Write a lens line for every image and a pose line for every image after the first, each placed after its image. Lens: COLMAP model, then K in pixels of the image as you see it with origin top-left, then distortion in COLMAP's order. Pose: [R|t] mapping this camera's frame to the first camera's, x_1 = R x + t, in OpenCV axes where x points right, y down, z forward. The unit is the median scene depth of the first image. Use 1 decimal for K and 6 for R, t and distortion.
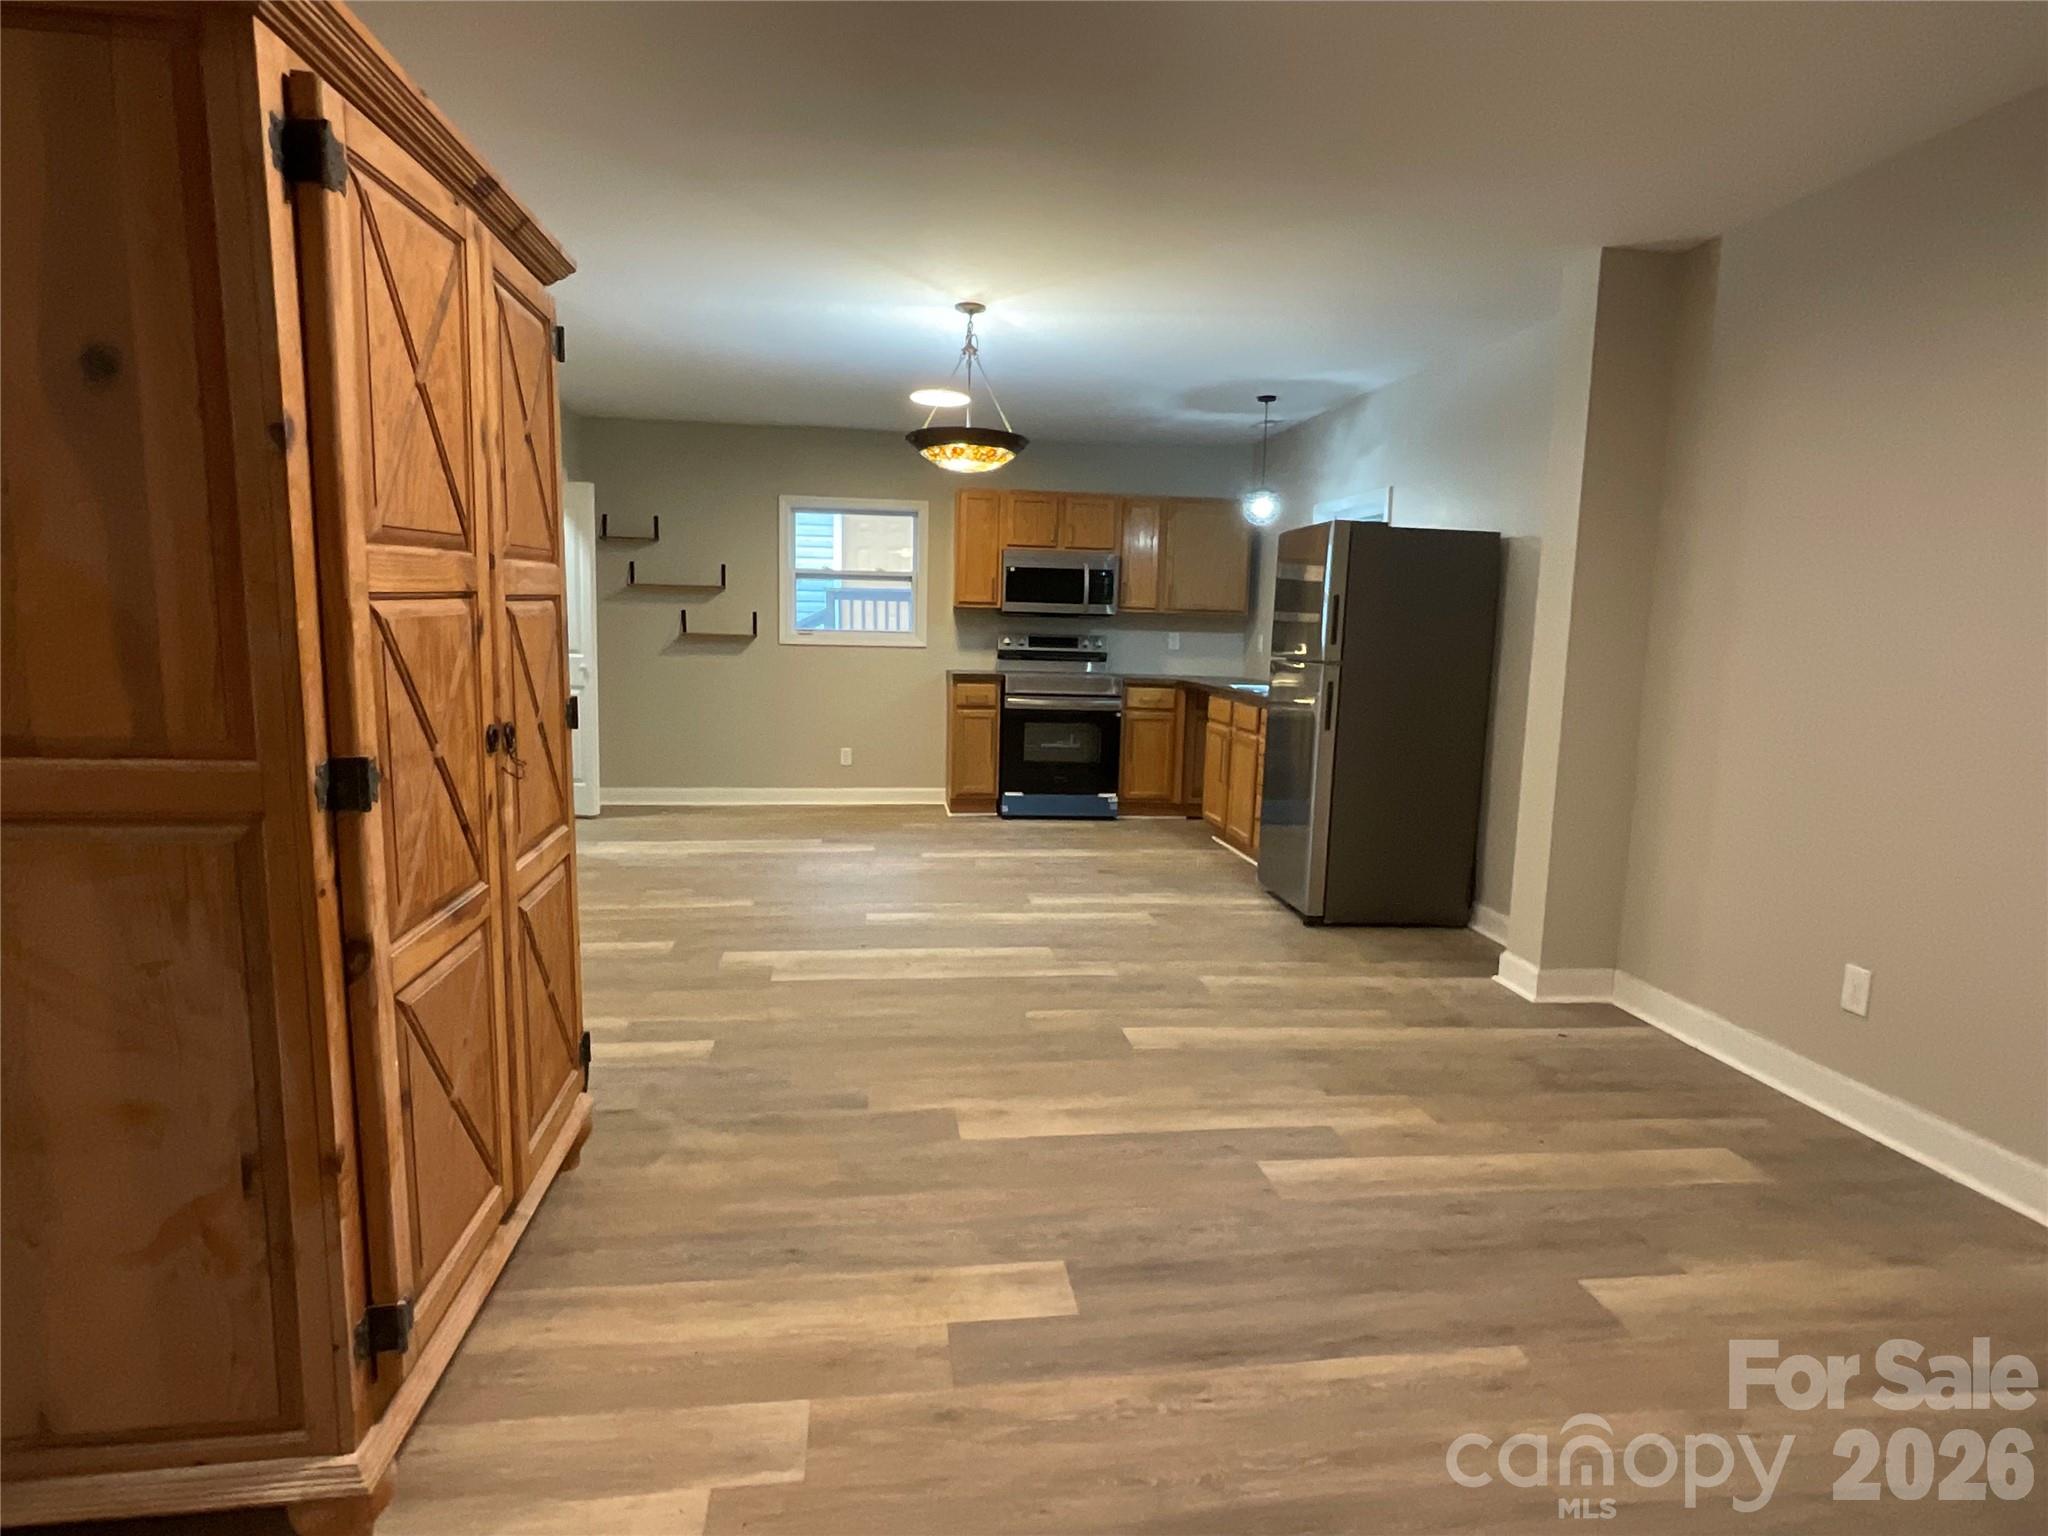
lens RADIAL K [[1132.2, 0, 1025.8], [0, 1132.2, 770.9], [0, 0, 1]] dist [-0.001100, 0.000703]
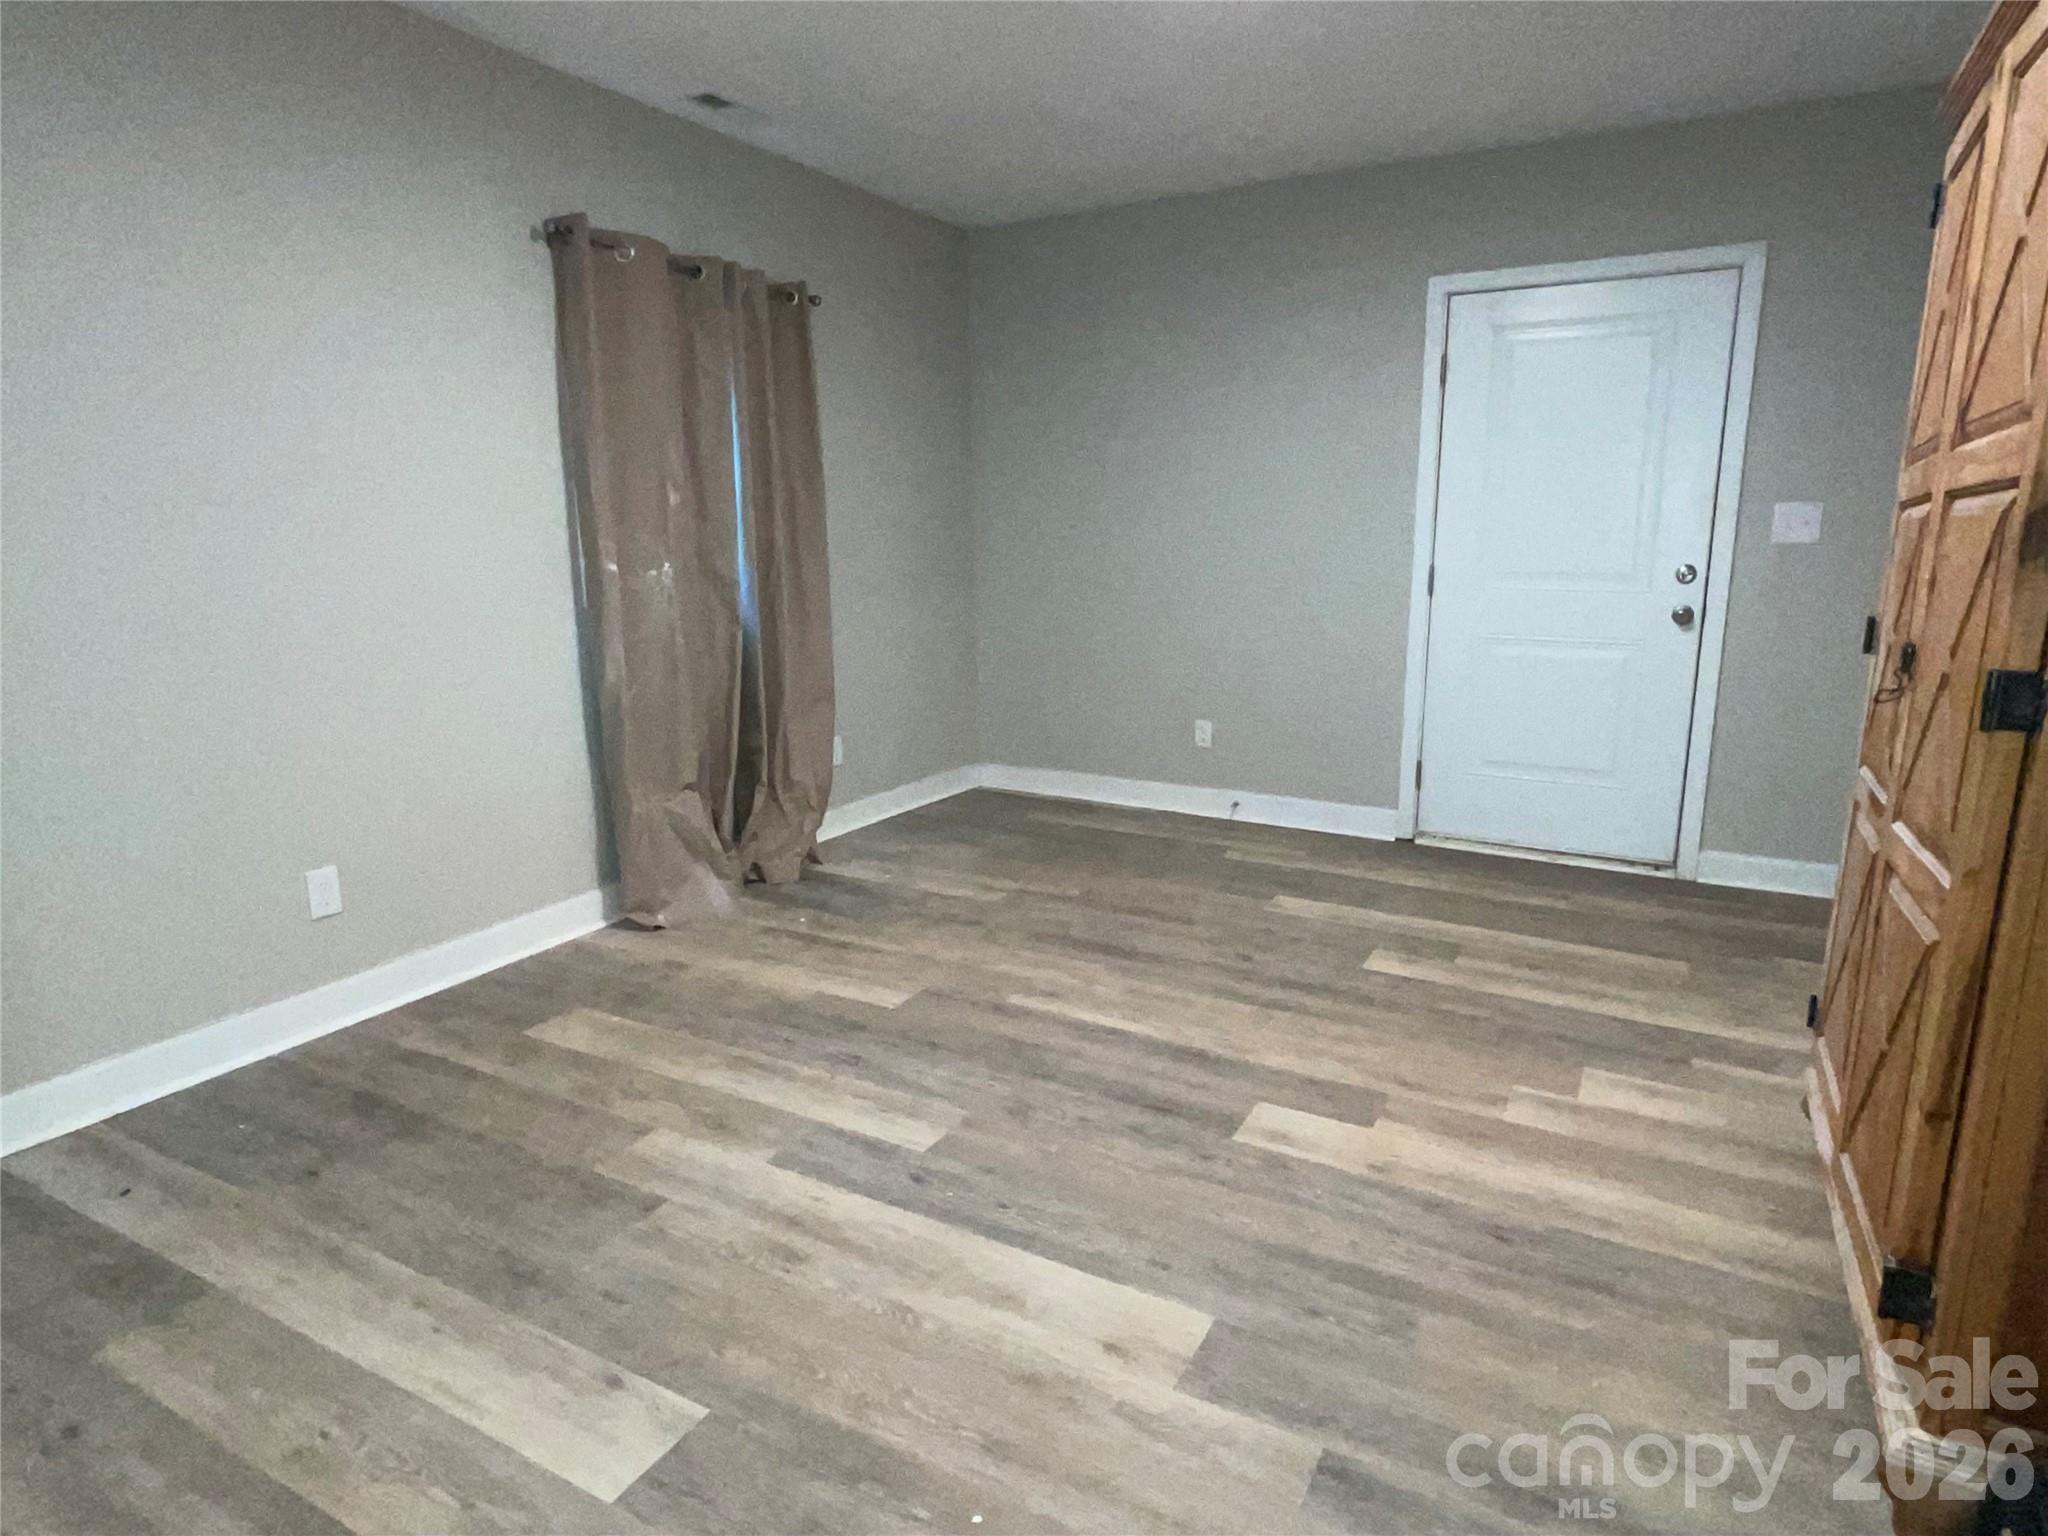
lens RADIAL K [[1132.2, 0, 1033.7], [0, 1132.2, 773.6], [0, 0, 1]] dist [-0.001100, 0.000703]
pose [[-0.798125, -0.148985, 0.583780, -0.322458], [0.062029, 0.943476, 0.325585, -0.198847], [-0.599290, 0.296069, -0.743771, 1.517785]]
